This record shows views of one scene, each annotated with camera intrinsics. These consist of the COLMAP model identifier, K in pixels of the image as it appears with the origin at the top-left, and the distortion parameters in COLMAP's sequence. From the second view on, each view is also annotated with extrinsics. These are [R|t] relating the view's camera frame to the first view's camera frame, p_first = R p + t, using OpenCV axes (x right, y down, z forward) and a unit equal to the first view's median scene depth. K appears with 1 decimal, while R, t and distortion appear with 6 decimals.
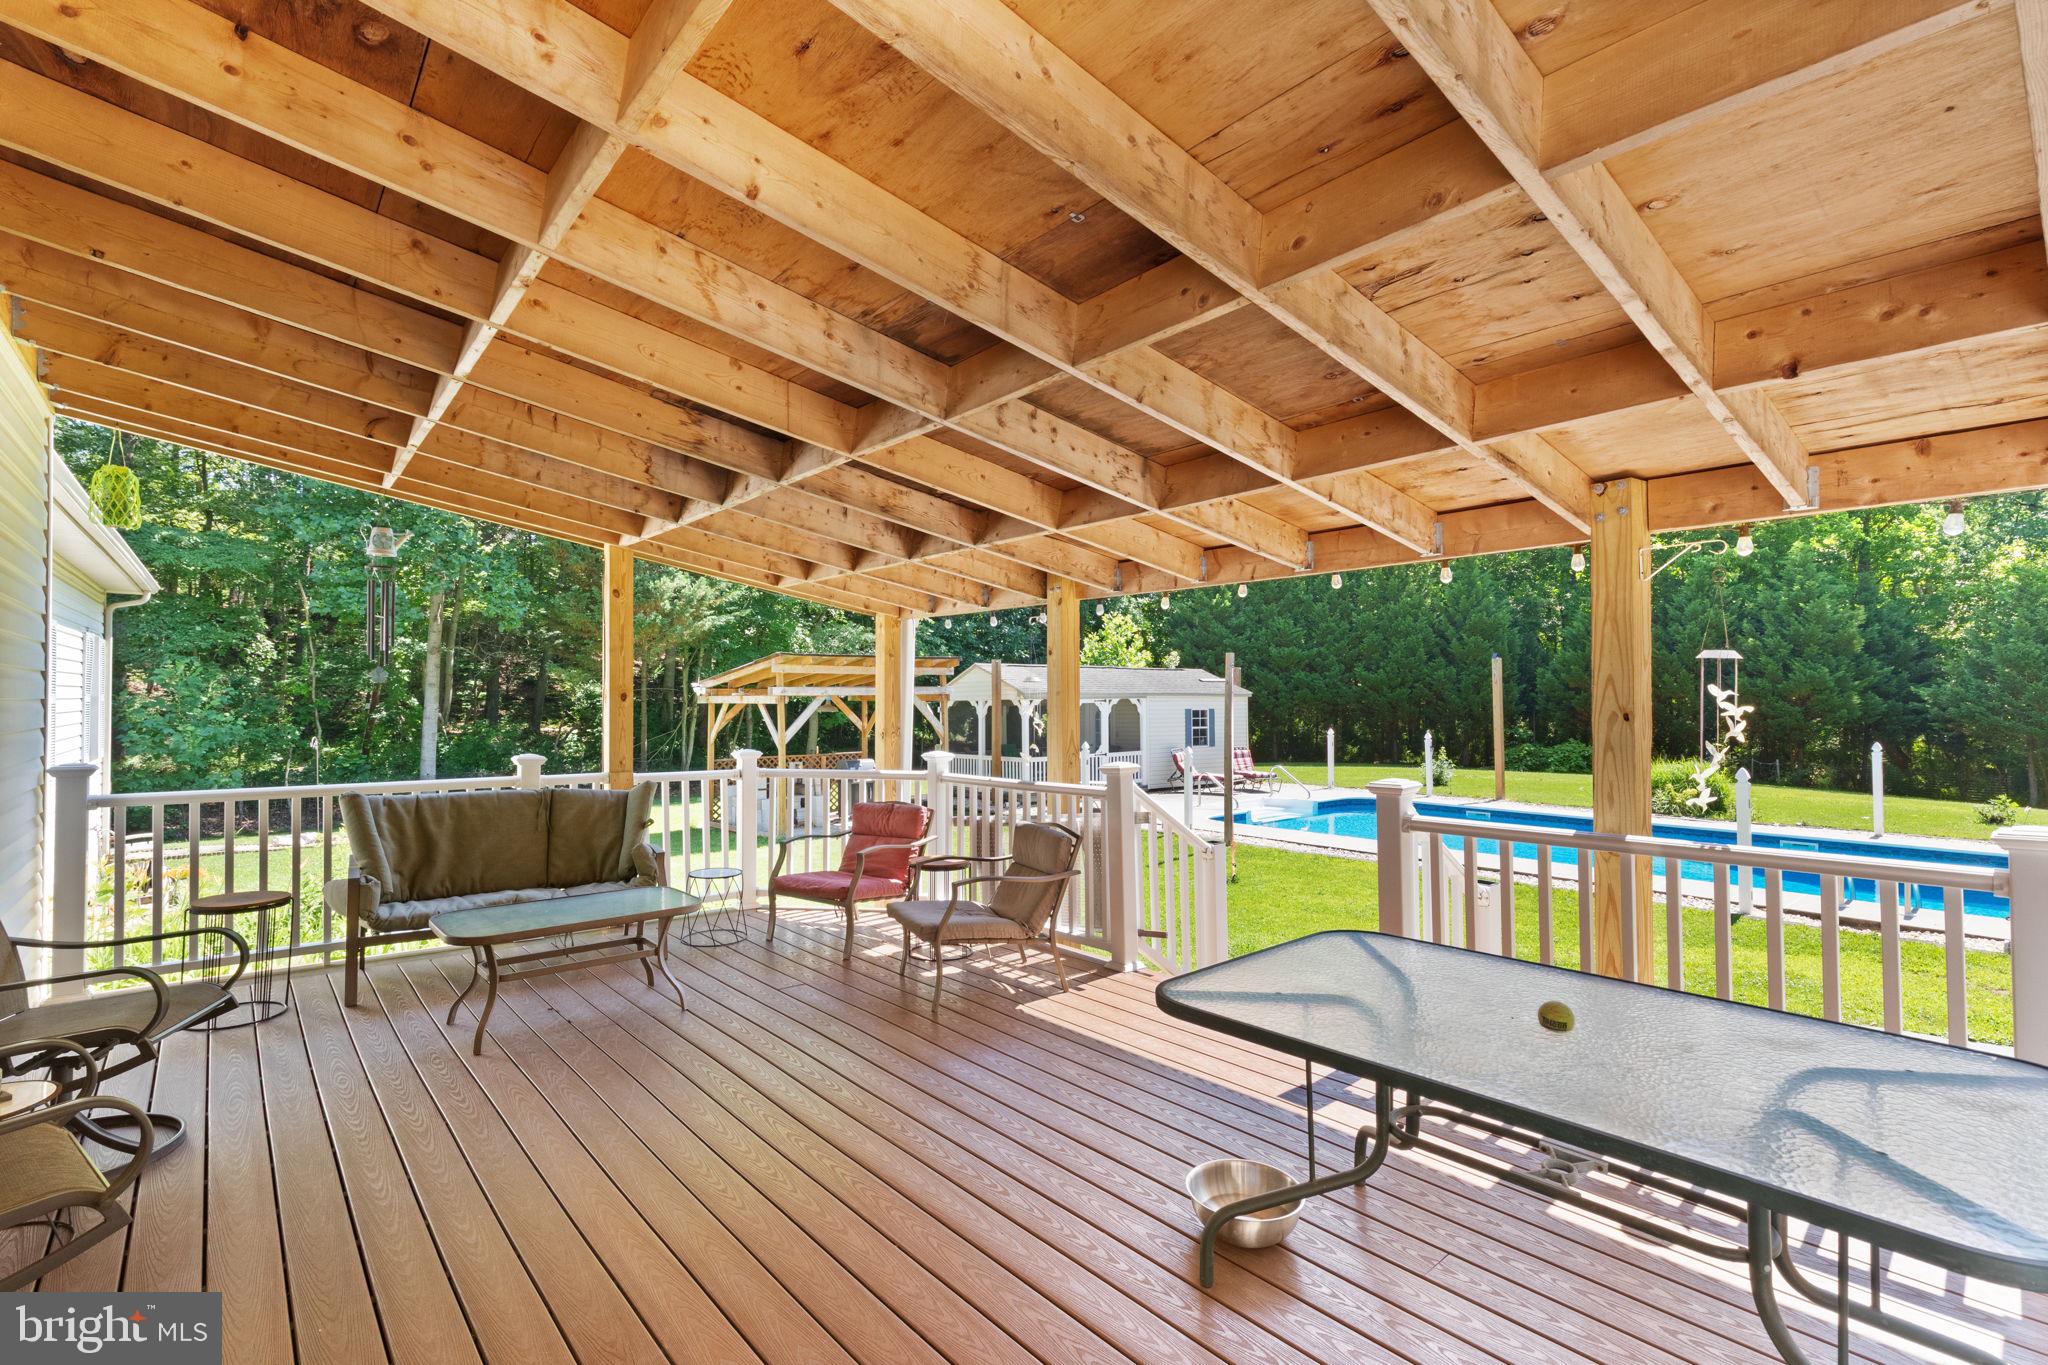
lens RADIAL K [[903.3, 0, 1024.0], [0, 903.3, 682.5], [0, 0, 1]] dist [0.000637, 0.000372]
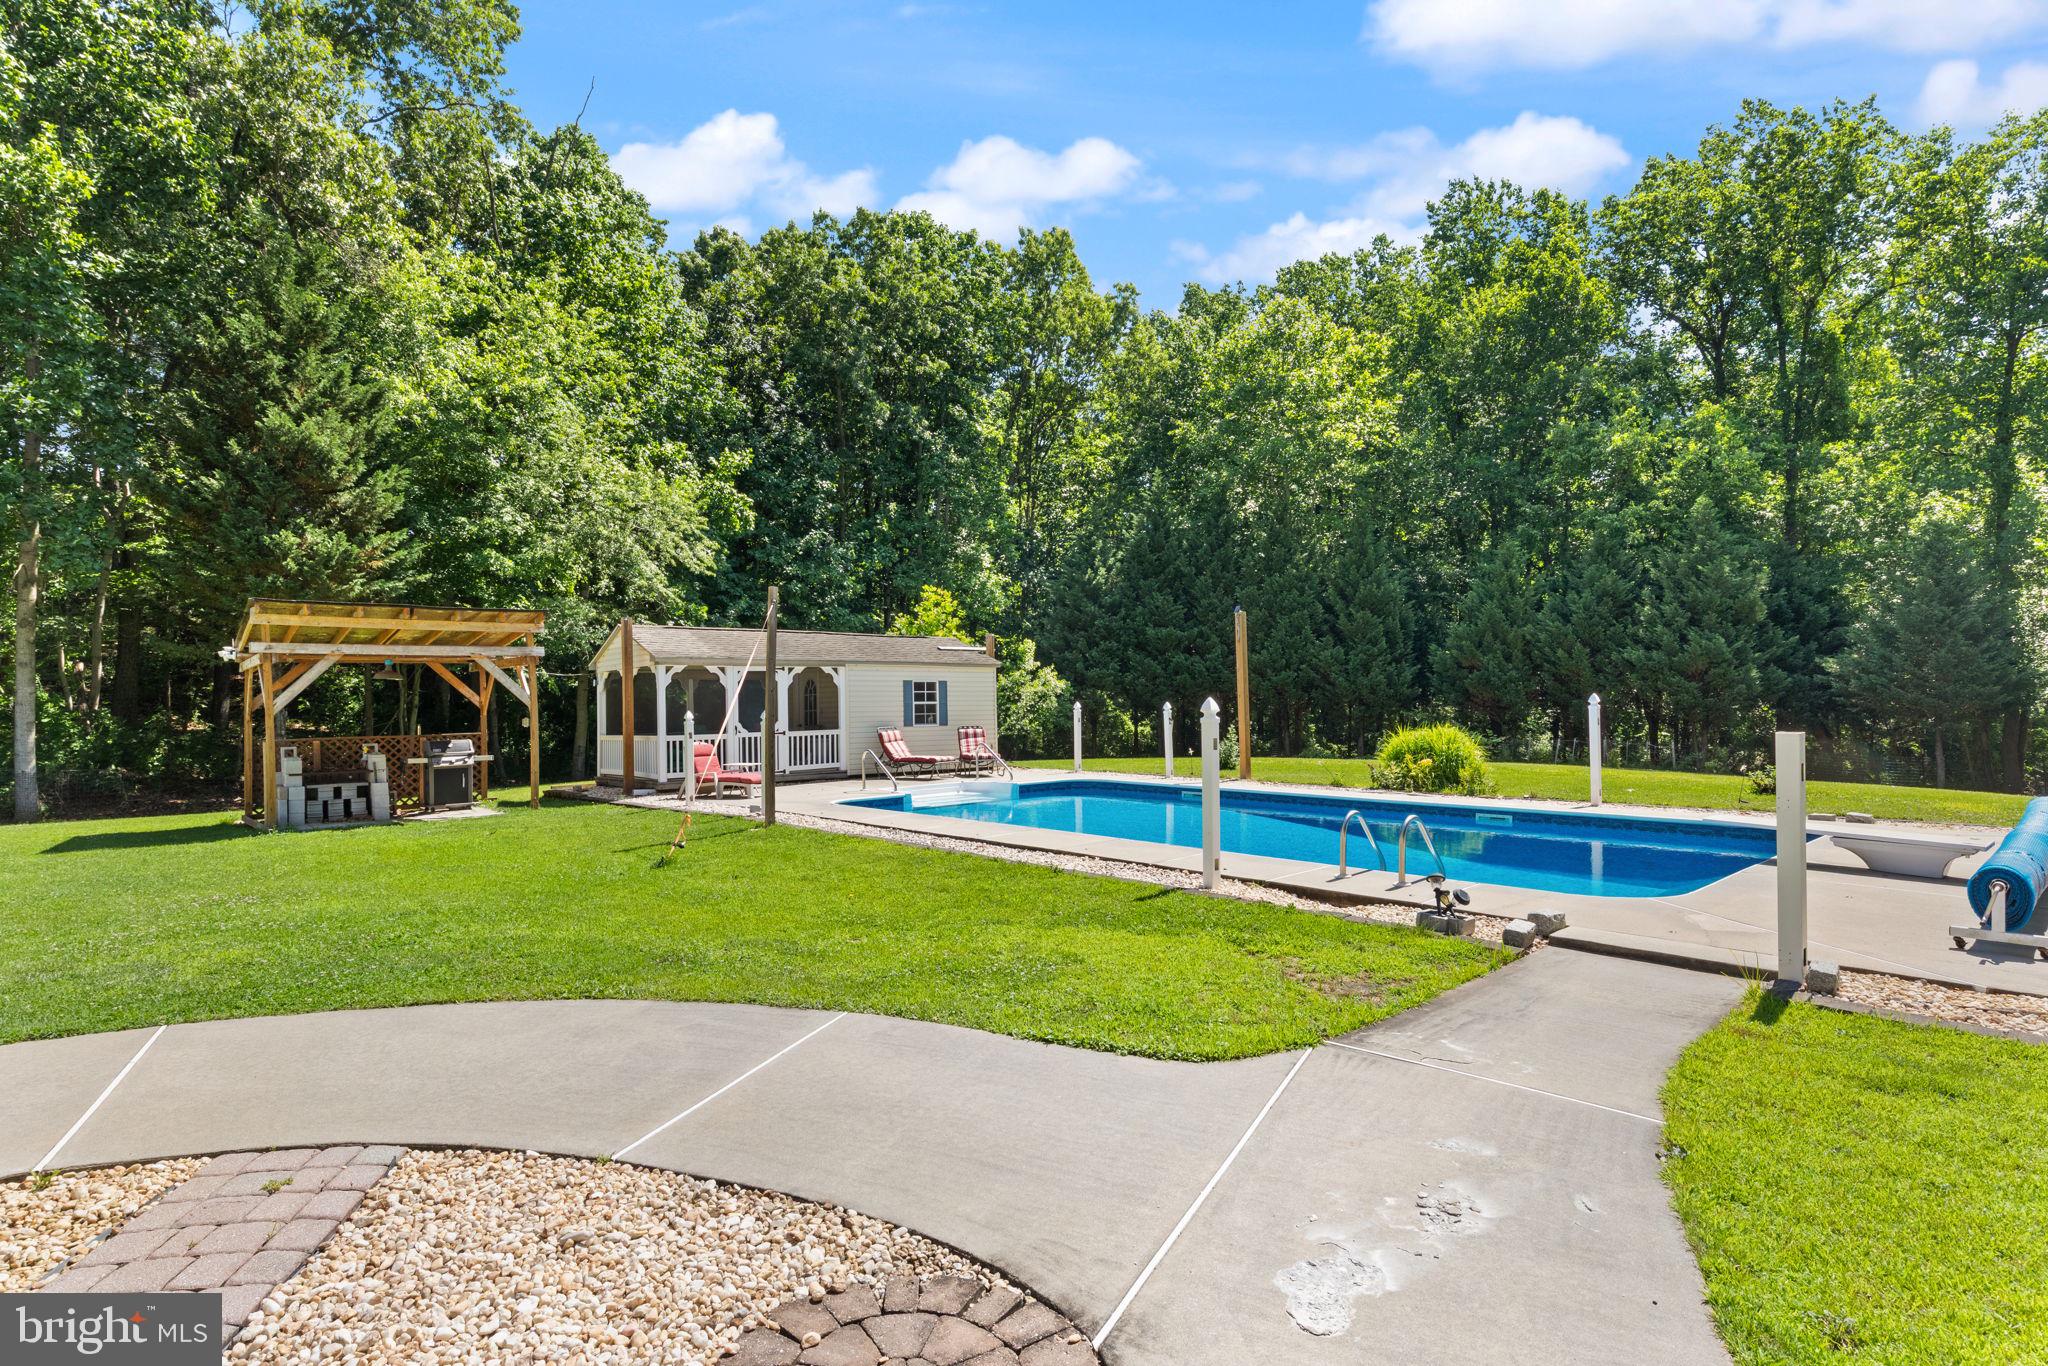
lens RADIAL K [[1003.7, 0, 1008.3], [0, 1003.7, 685.3], [0, 0, 1]] dist [-0.002556, -0.000873]
pose [[0.999361, -0.012035, 0.033648, 0.240721], [0.012011, 0.999927, 0.000915, 0.033656], [-0.033656, -0.000511, 0.999433, 0.064938]]
